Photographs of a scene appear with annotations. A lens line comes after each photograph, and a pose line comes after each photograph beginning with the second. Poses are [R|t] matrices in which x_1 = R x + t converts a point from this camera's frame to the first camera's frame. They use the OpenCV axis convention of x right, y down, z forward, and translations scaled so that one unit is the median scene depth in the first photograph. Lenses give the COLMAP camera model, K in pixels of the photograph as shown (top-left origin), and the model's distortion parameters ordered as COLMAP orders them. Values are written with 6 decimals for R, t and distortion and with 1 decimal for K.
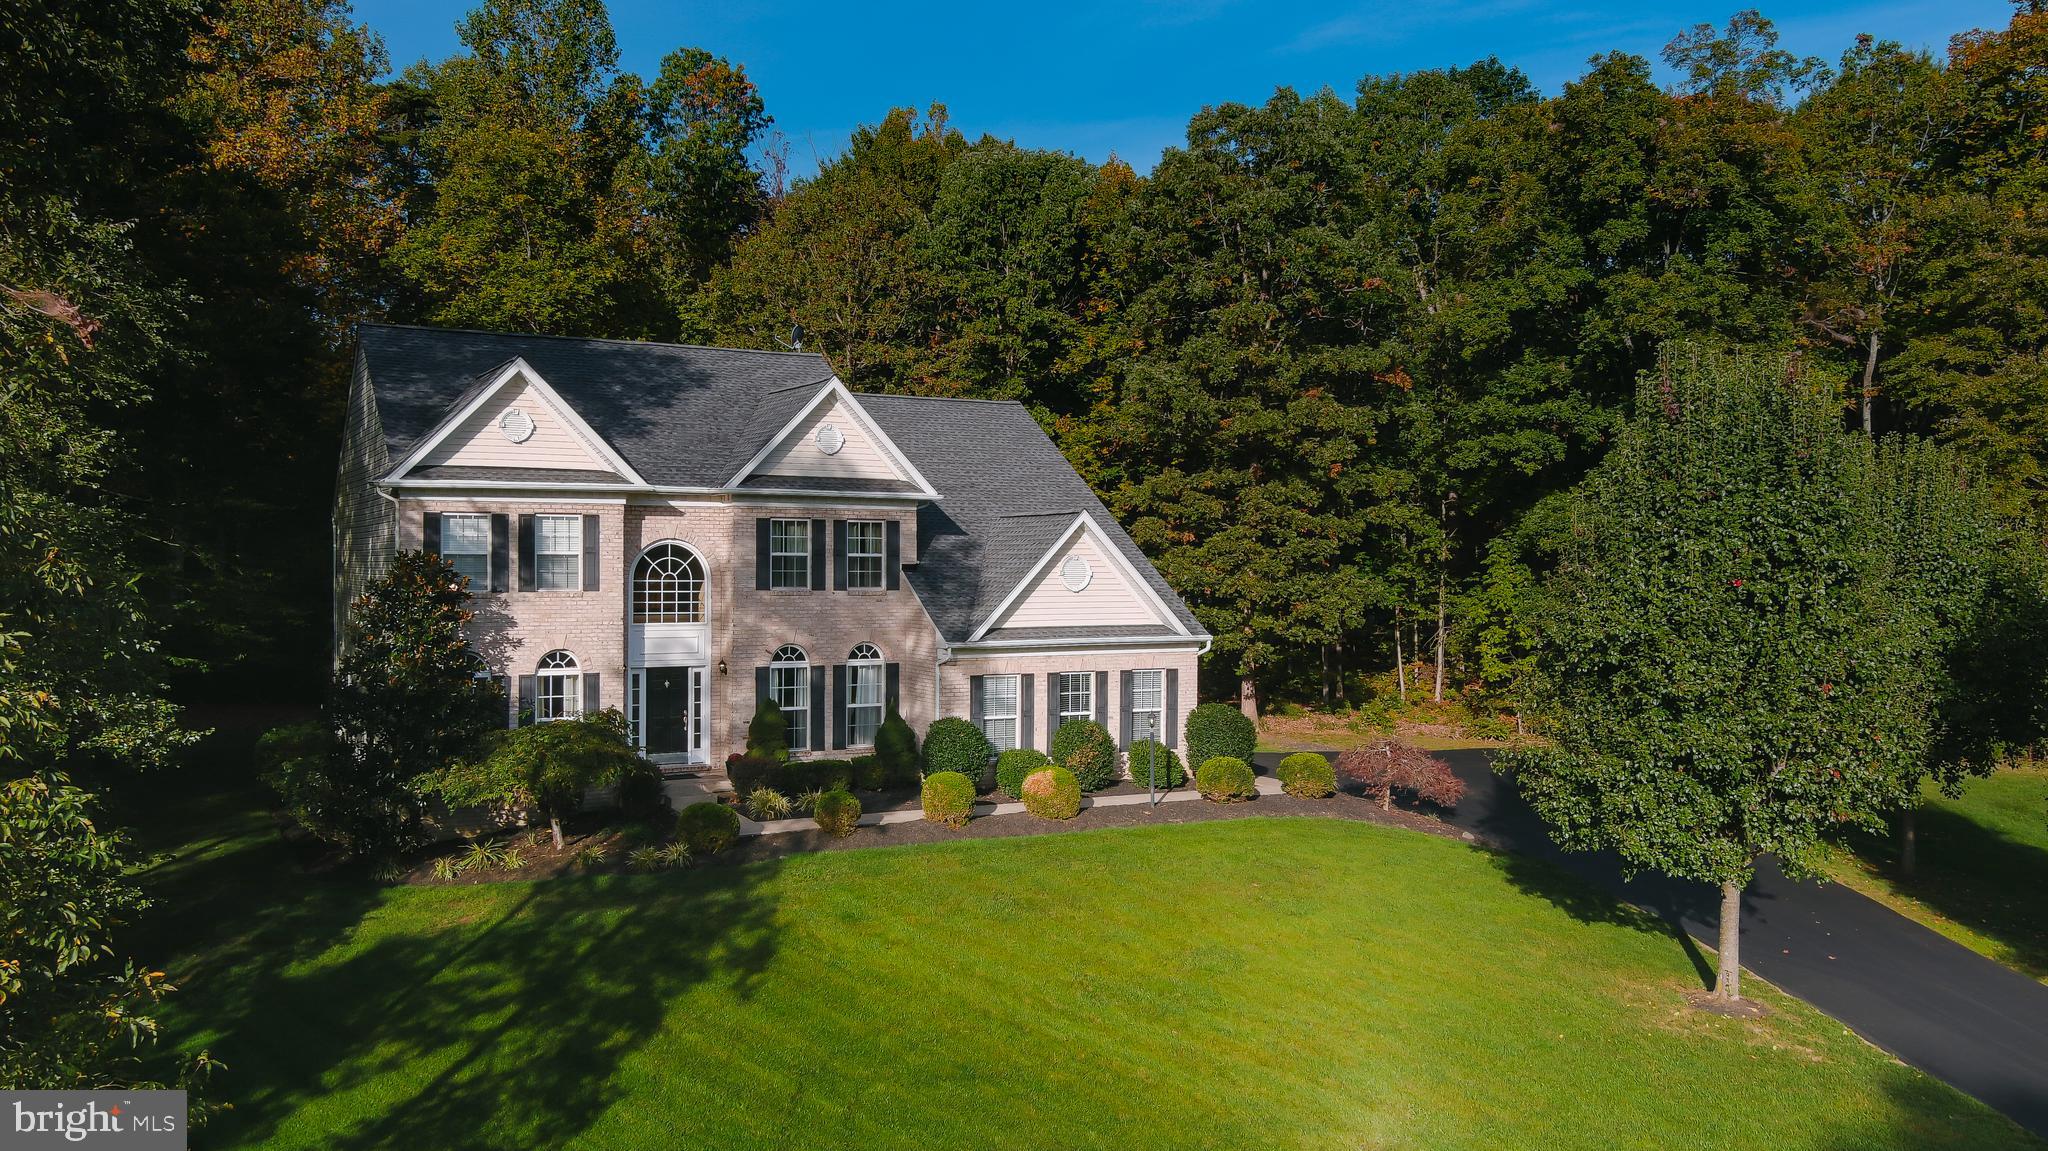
lens RADIAL K [[1665.0, 0, 1027.5], [0, 1665.0, 565.2], [0, 0, 1]] dist [0.041089, -0.020634]
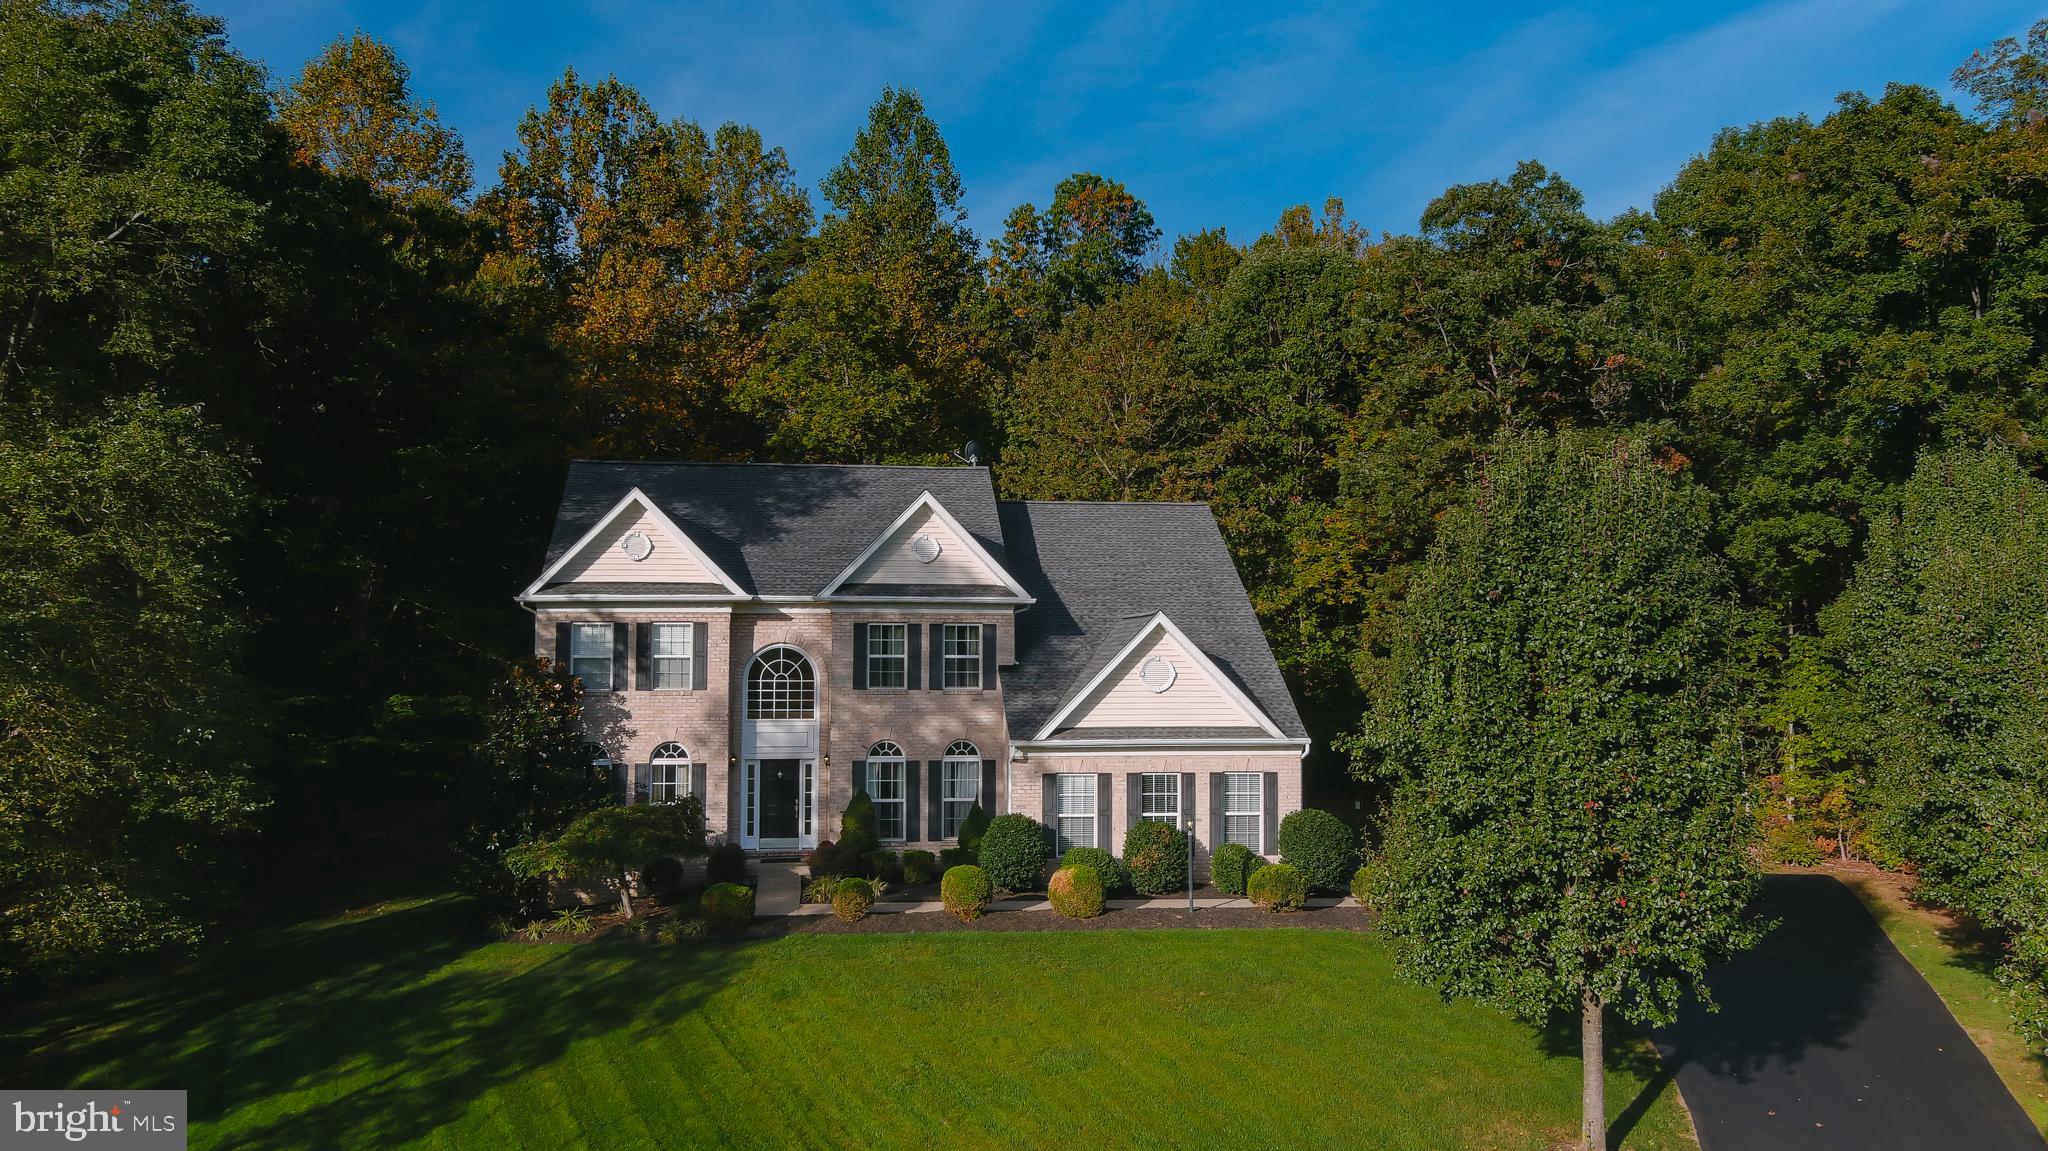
lens RADIAL K [[1665.0, 0, 966.9], [0, 1665.0, 556.6], [0, 0, 1]] dist [0.041089, -0.020634]
pose [[0.928275, -0.023452, -0.371153, 0.308639], [0.000576, 0.998099, -0.061625, -0.004528], [0.371893, 0.056992, 0.926524, 0.016076]]
